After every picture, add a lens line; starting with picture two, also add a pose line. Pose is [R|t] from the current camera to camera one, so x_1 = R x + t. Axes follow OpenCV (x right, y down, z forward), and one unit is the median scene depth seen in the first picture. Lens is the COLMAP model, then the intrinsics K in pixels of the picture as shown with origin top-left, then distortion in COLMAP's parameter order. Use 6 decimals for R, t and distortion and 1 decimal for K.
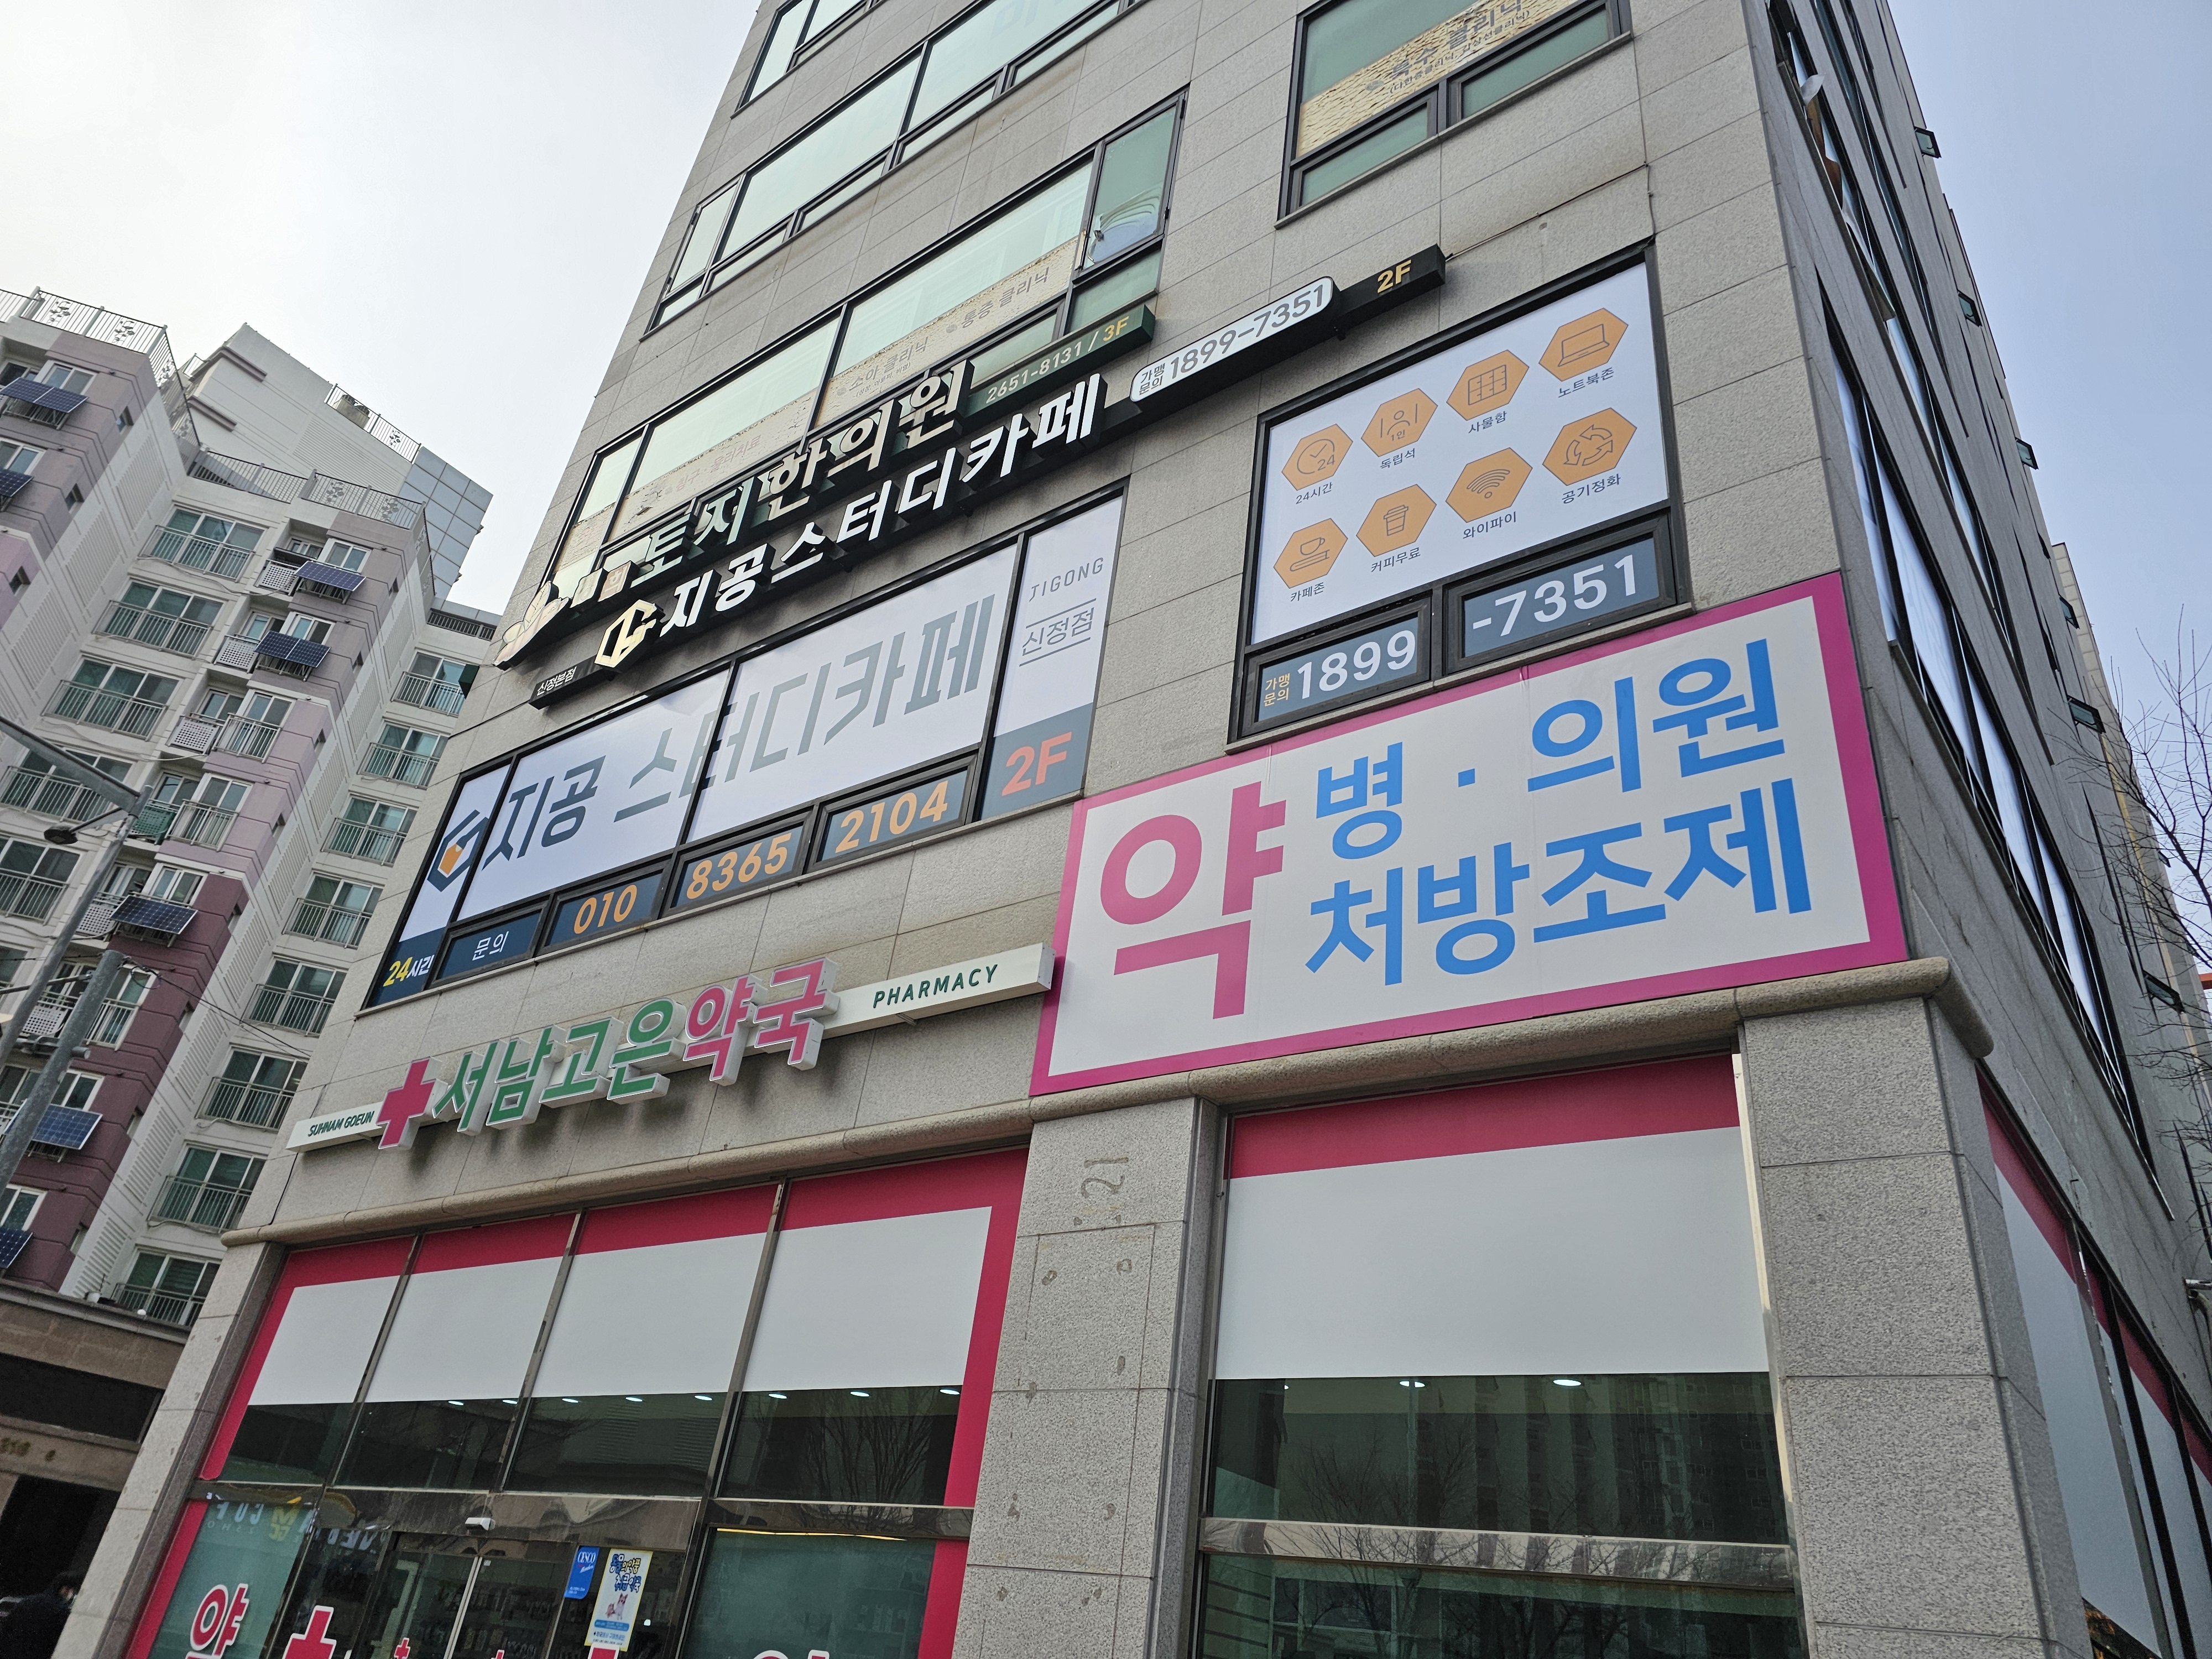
lens RADIAL K [[1464.2, 0, 1106.0], [0, 1464.2, 829.5], [0, 0, 1]] dist [0.073245, -0.064608]
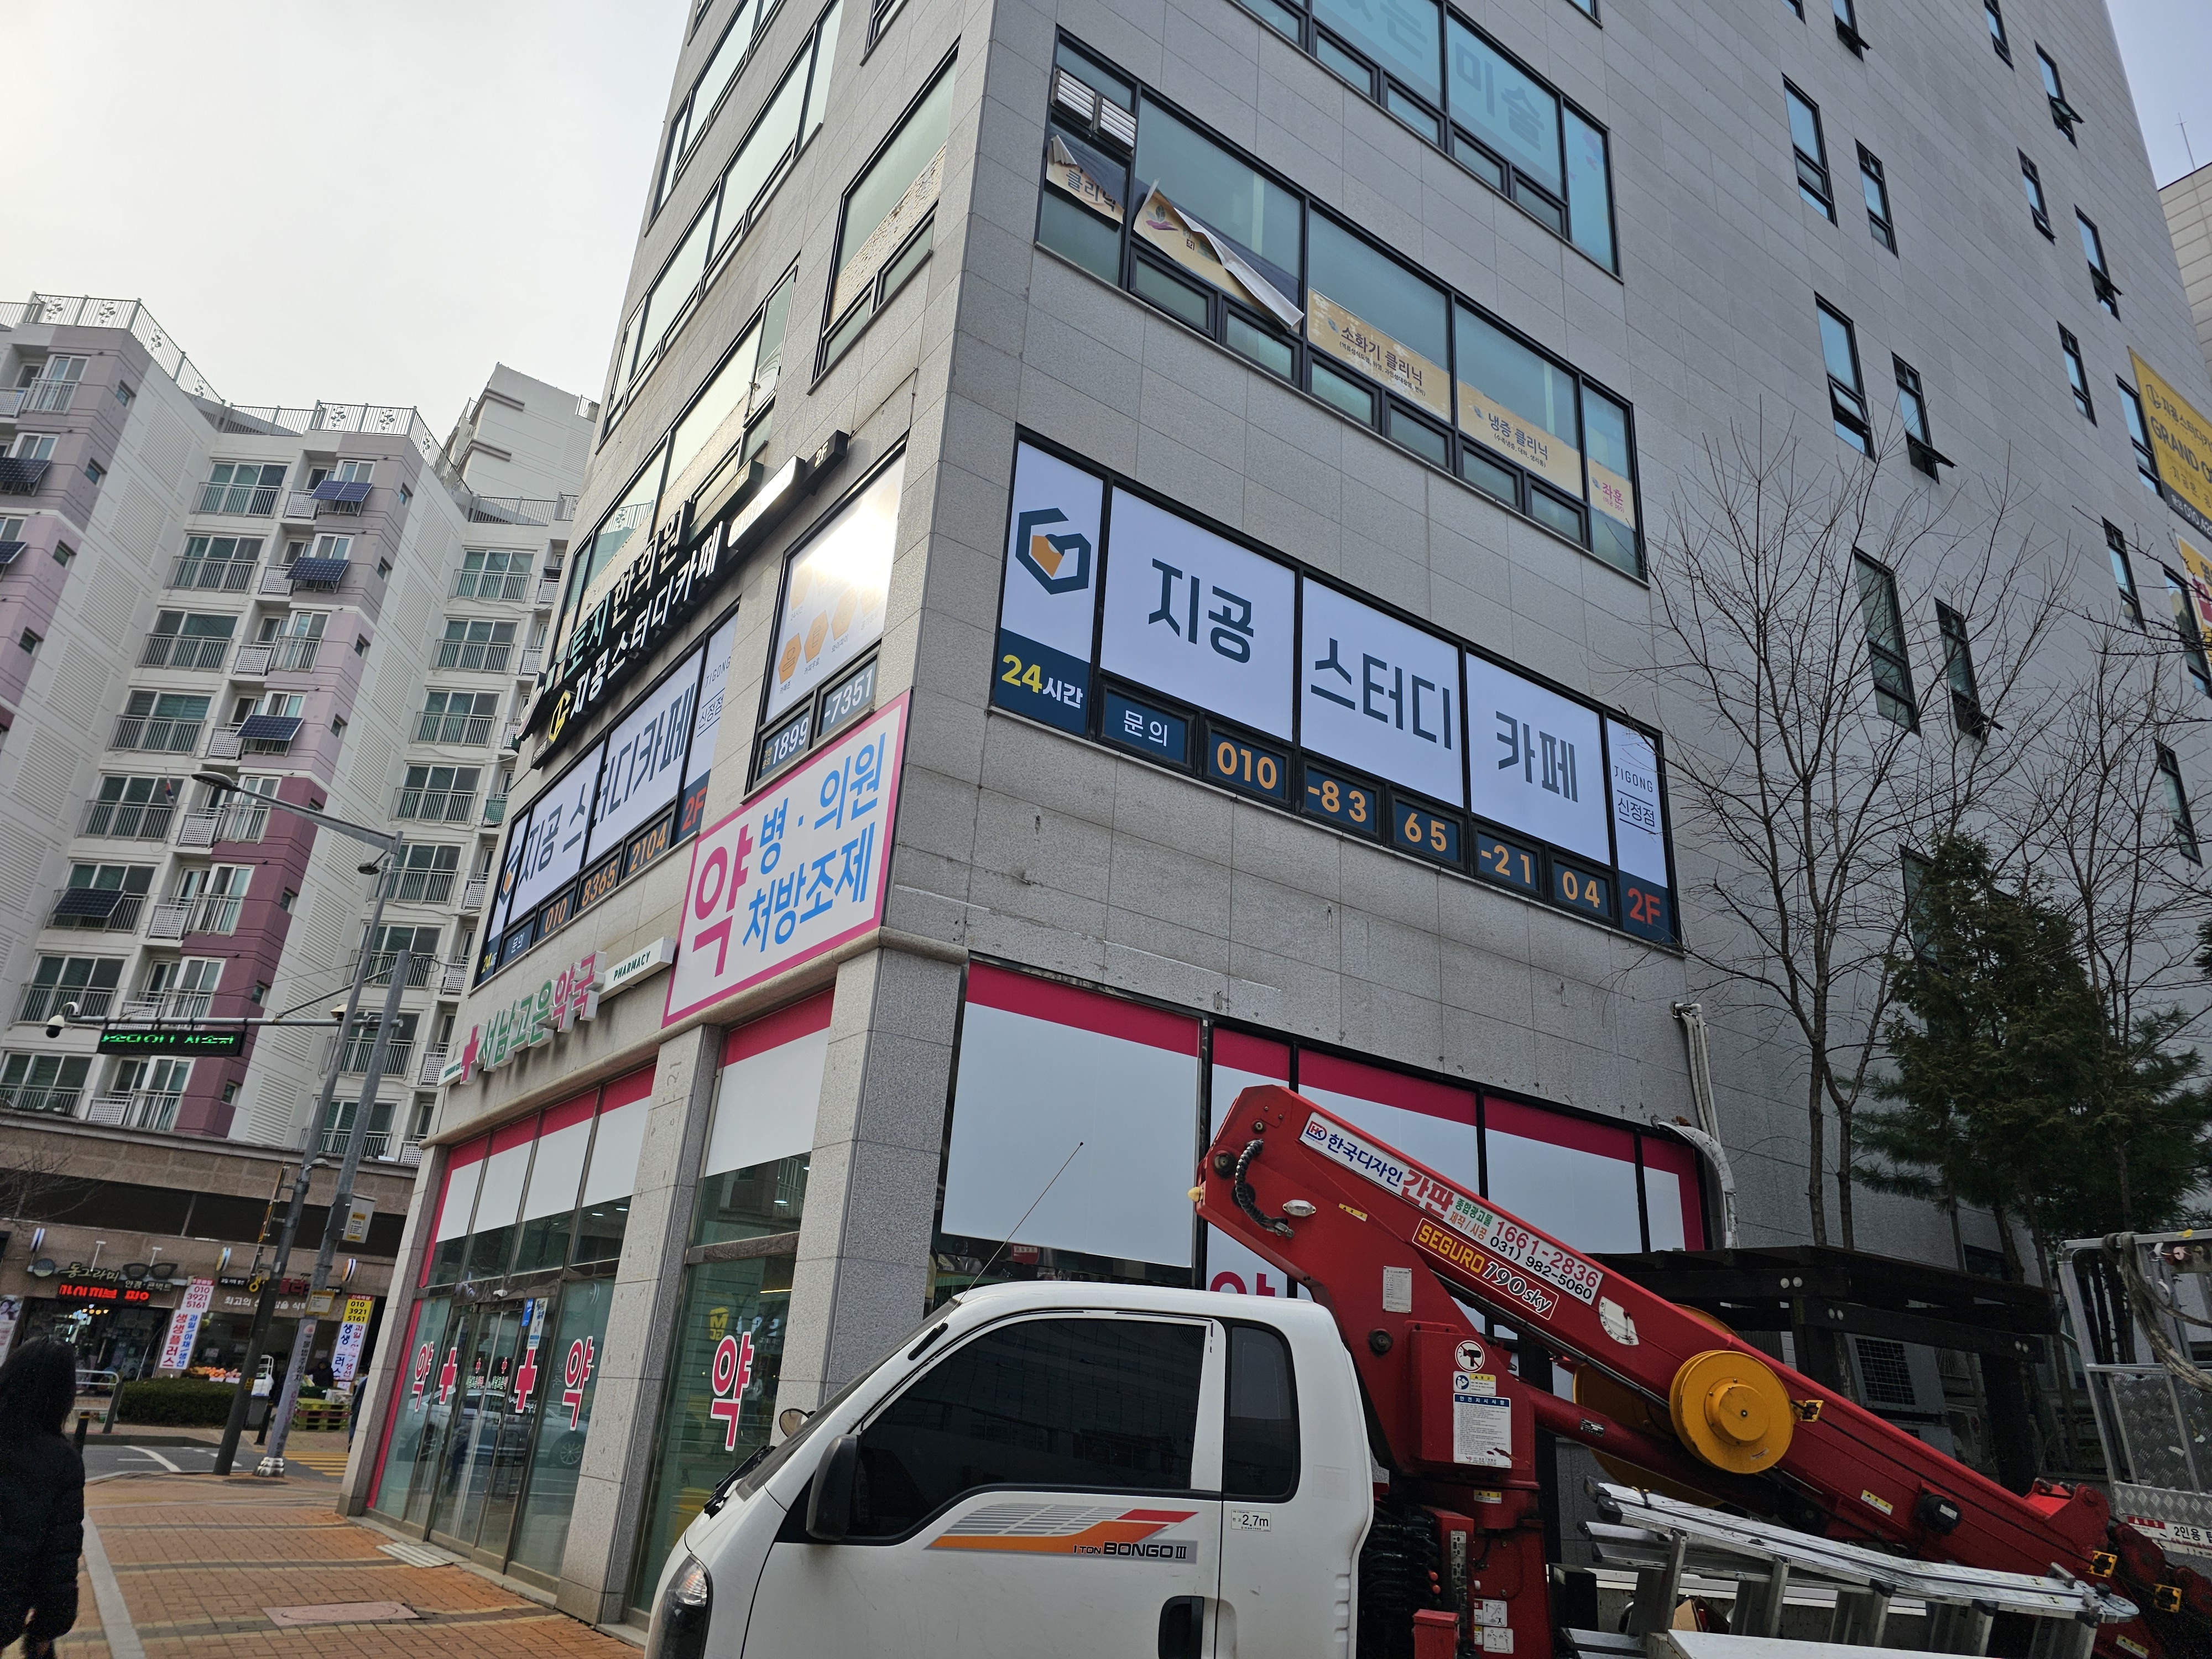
lens RADIAL K [[1464.2, 0, 1106.0], [0, 1464.2, 829.5], [0, 0, 1]] dist [0.073245, -0.064608]
pose [[0.953406, -0.166864, -0.251345, 0.563964], [0.198116, 0.974594, 0.104479, -0.074443], [0.227525, -0.149407, 0.962242, -0.305913]]
